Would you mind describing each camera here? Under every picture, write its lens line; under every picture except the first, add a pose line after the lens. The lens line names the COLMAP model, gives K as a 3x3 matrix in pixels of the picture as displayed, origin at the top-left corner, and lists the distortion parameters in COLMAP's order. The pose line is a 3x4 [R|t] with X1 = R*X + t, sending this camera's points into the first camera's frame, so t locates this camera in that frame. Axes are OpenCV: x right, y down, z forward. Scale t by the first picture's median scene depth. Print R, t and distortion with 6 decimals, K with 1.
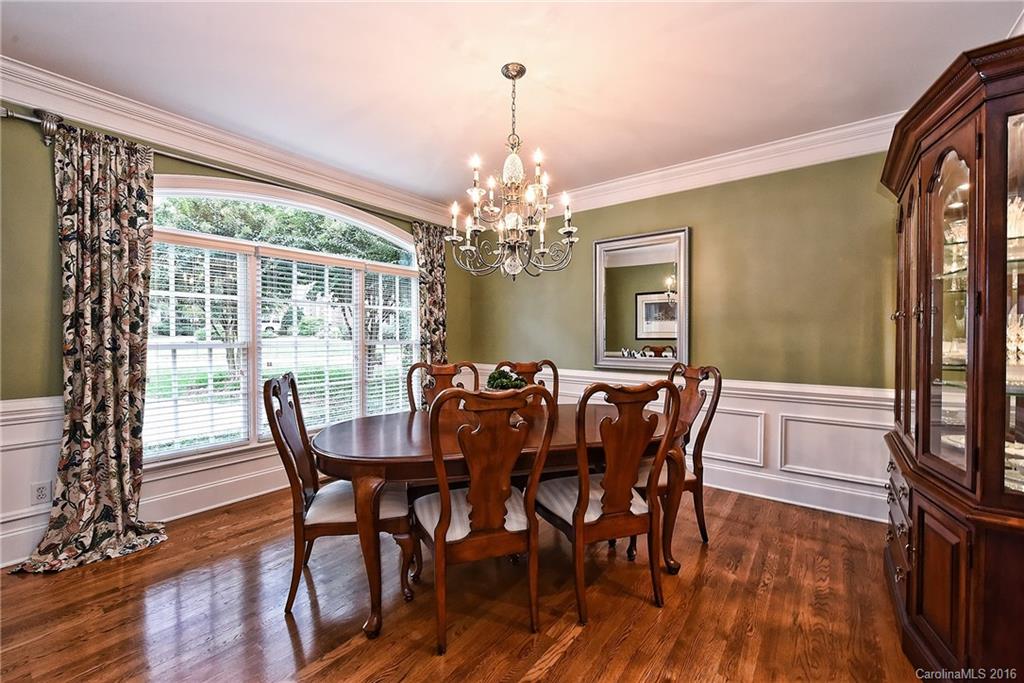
lens RADIAL K [[413.7, 0, 515.8], [0, 413.7, 334.3], [0, 0, 1]] dist [0.001931, 0.000155]
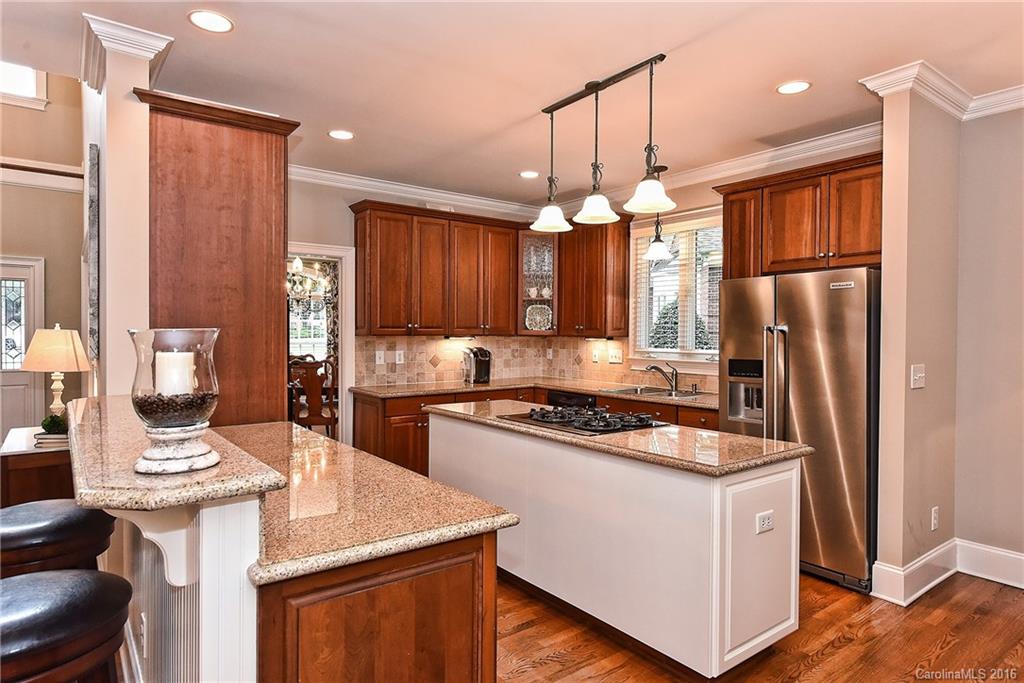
lens RADIAL K [[595.7, 0, 513.0], [0, 595.7, 339.6], [0, 0, 1]] dist [0.003807, 0.000474]
pose [[0.965747, 0.006120, -0.259415, 1.722479], [-0.002483, 0.999894, 0.014346, -0.046636], [0.259475, -0.013210, 0.965659, -1.593043]]
